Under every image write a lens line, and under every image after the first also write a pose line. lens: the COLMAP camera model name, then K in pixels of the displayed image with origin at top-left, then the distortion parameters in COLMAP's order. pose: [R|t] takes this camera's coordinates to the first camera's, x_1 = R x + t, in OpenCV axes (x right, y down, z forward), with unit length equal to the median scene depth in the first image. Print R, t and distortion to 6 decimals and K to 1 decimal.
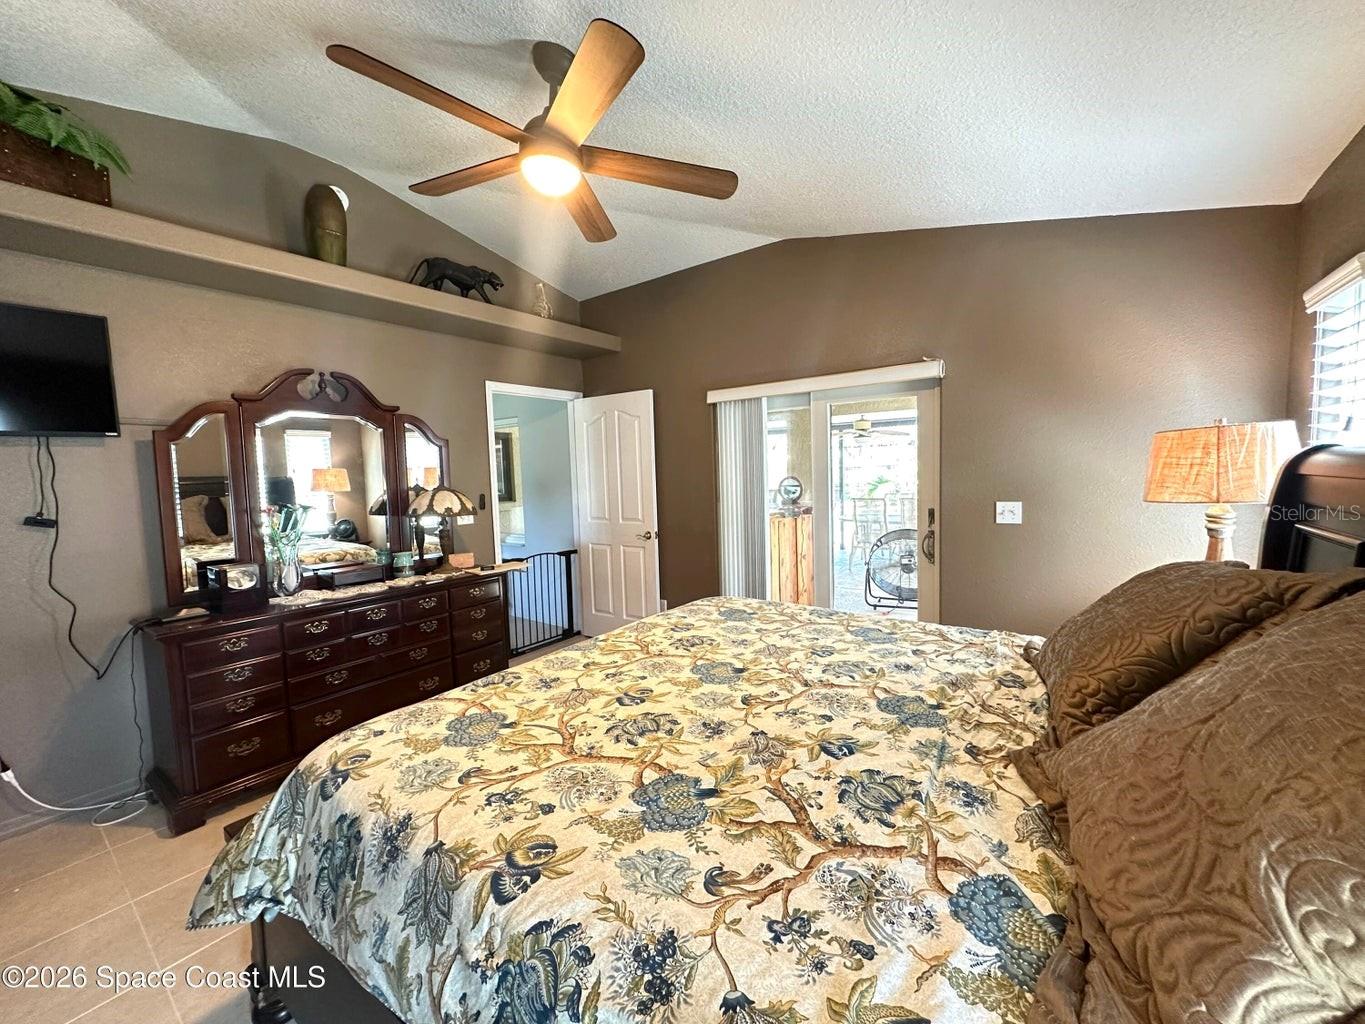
lens RADIAL K [[542.9, 0, 681.1], [0, 542.9, 506.2], [0, 0, 1]] dist [-0.002779, 0.000450]
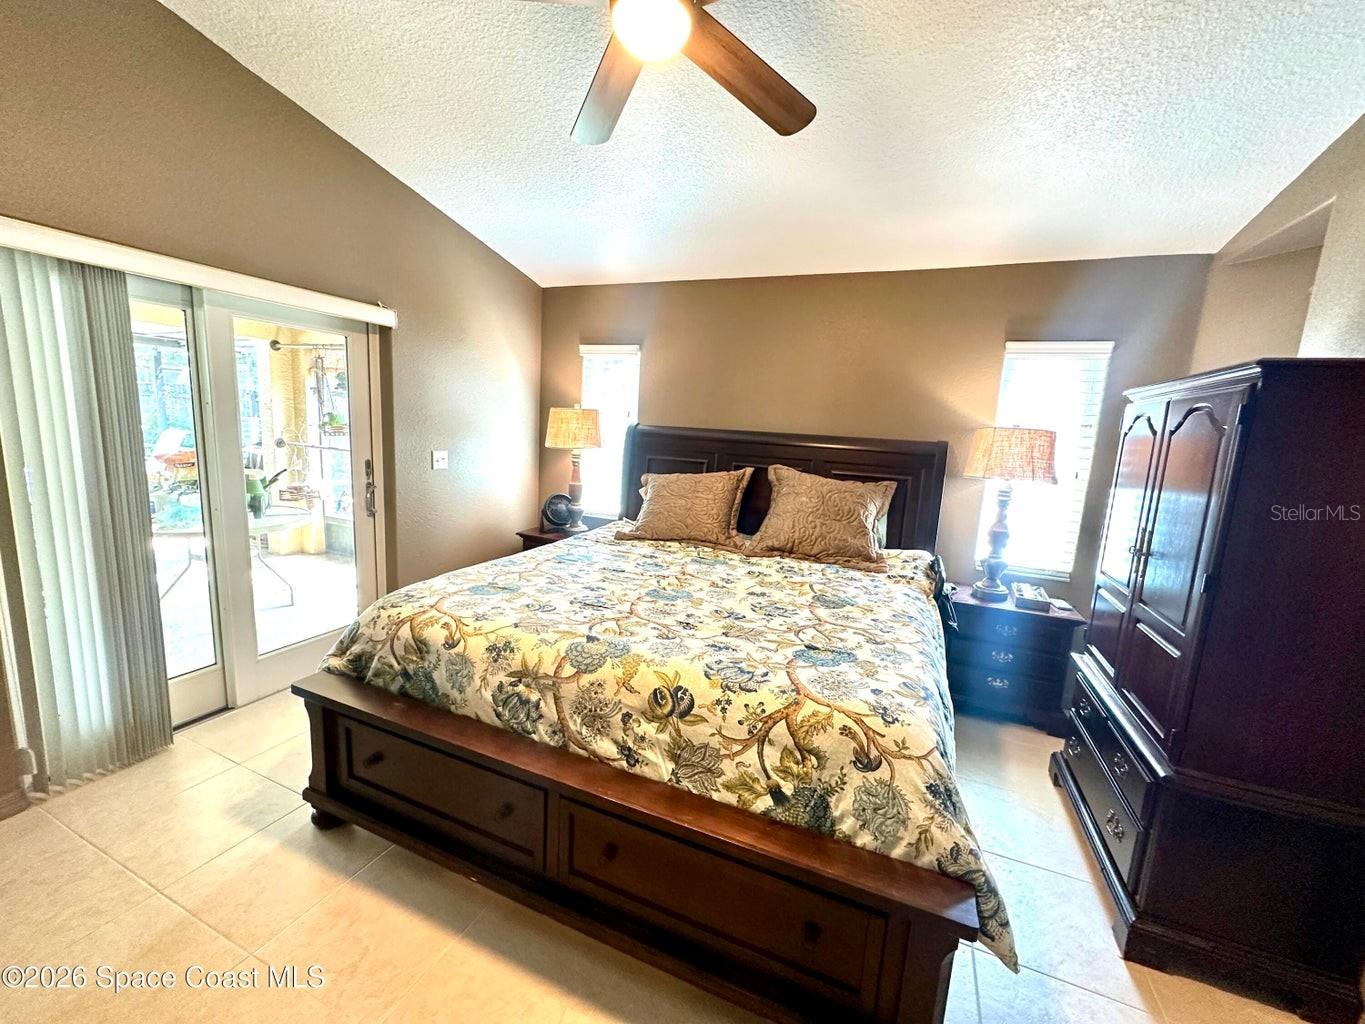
lens RADIAL K [[542.9, 0, 681.0], [0, 542.9, 509.0], [0, 0, 1]] dist [-0.002779, 0.000450]
pose [[-0.229636, -0.141294, 0.962966, -1.049367], [0.023737, 0.988299, 0.150672, -0.073093], [-0.972987, 0.057457, -0.223595, 1.160238]]
